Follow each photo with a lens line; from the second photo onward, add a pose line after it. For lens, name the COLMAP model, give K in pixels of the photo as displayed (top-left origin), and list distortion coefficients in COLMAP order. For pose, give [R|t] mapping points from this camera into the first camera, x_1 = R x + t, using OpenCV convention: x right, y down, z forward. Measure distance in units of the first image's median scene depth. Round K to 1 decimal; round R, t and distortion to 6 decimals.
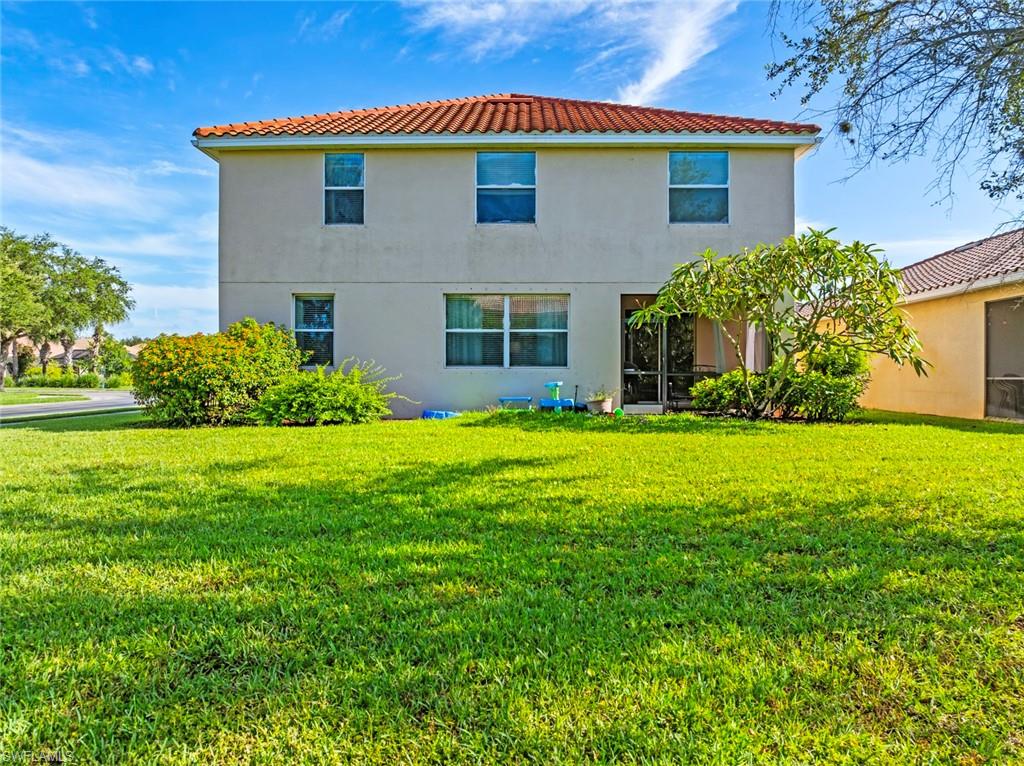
lens RADIAL K [[727.2, 0, 512.0], [0, 727.2, 383.0], [0, 0, 1]] dist [0.004501, 0.001452]
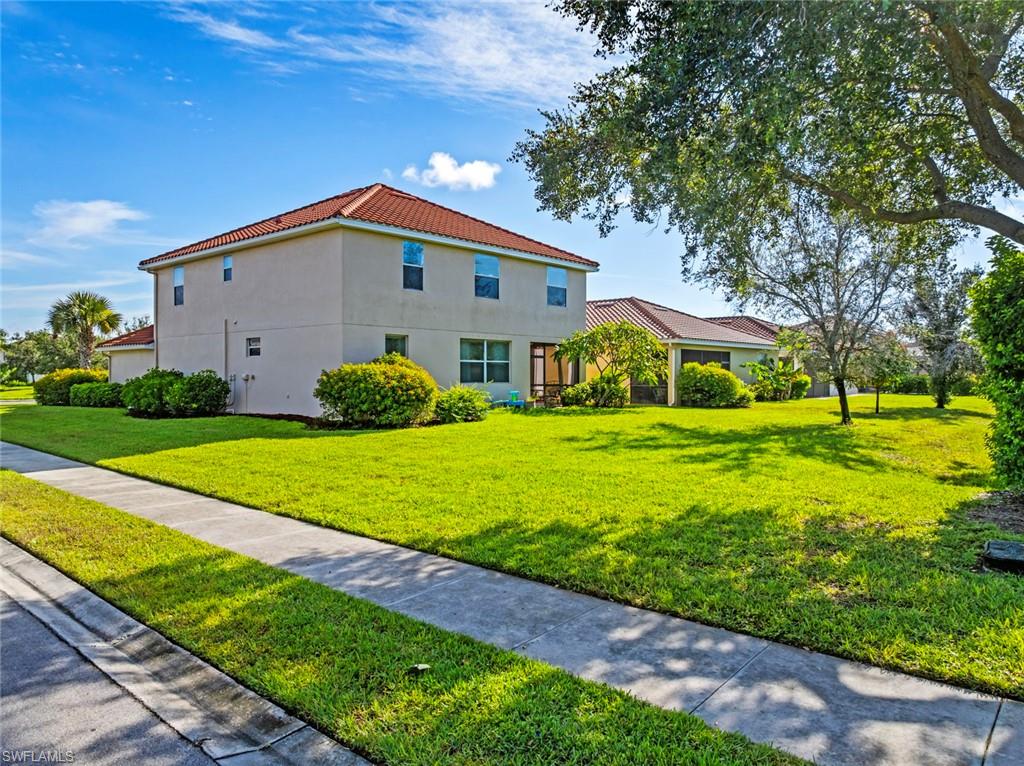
lens RADIAL K [[727.2, 0, 512.0], [0, 727.2, 383.0], [0, 0, 1]] dist [0.004501, 0.001452]
pose [[0.658646, -0.009660, 0.752391, -1.239441], [0.012953, 0.999915, 0.001499, -0.023192], [-0.752341, 0.008759, 0.658715, -0.153094]]
